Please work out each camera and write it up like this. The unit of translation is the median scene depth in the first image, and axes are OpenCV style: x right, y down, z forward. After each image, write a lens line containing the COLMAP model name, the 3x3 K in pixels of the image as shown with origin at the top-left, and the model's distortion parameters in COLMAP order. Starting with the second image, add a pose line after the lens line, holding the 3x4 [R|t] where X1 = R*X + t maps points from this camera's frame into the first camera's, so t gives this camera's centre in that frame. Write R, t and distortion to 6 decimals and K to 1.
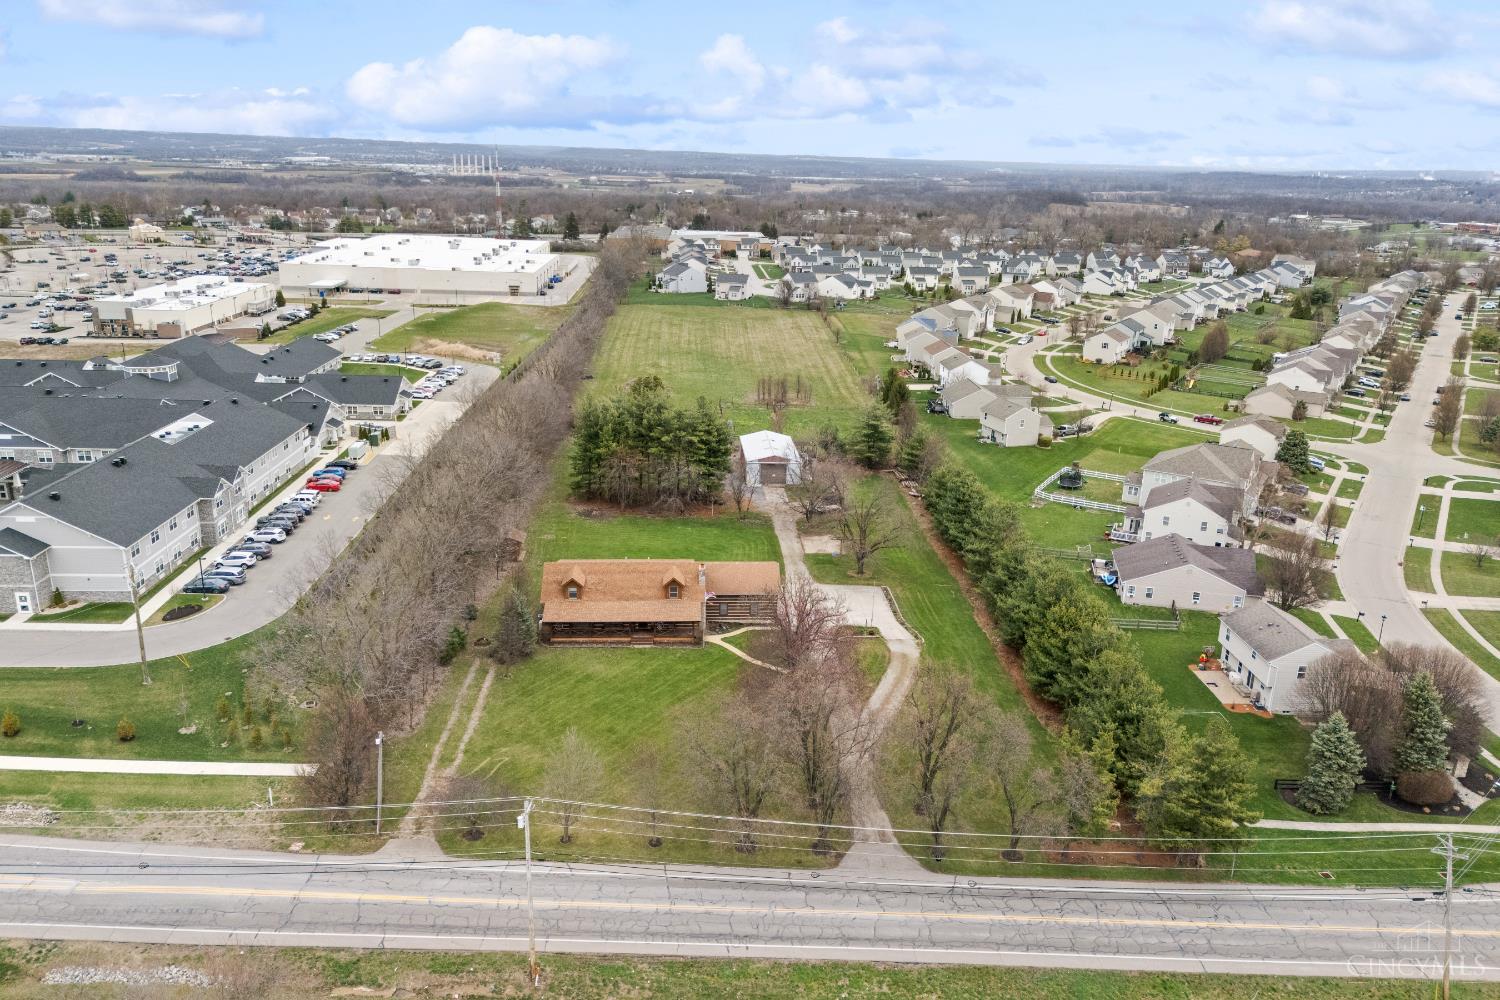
lens RADIAL K [[1046.0, 0, 751.6], [0, 1046.0, 499.8], [0, 0, 1]] dist [0.063264, -0.044310]
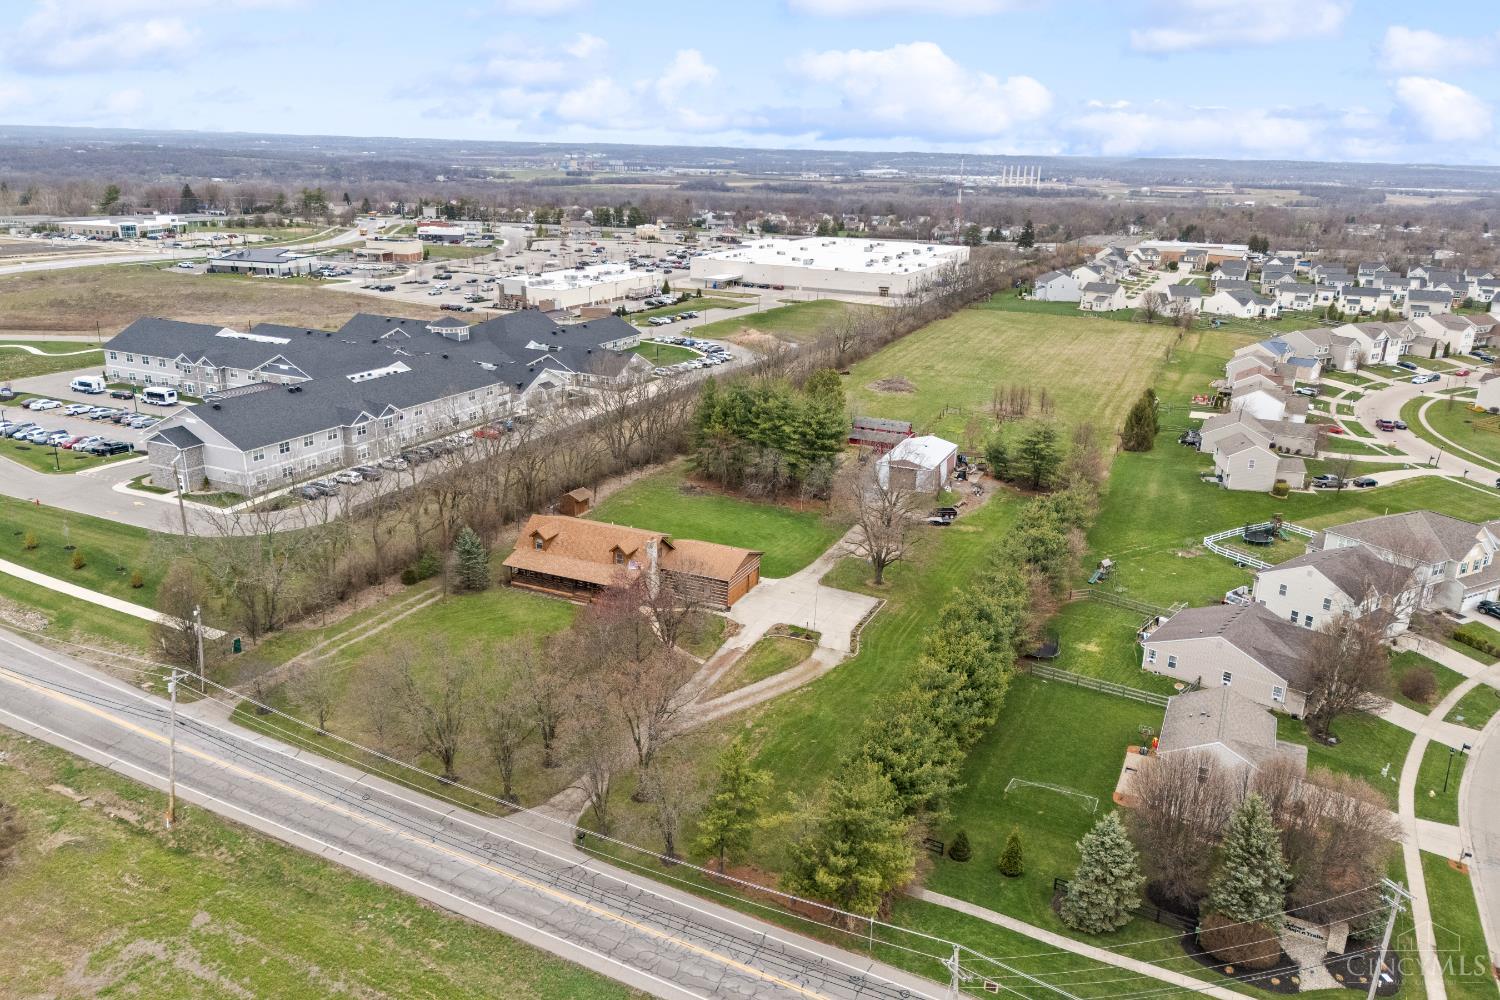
lens RADIAL K [[1046.0, 0, 750.4], [0, 1046.0, 507.7], [0, 0, 1]] dist [0.063264, -0.044310]
pose [[0.893072, 0.141157, -0.427197, 0.371335], [-0.141911, 0.989417, 0.030258, -0.009455], [0.426947, 0.033601, 0.903652, 0.086873]]
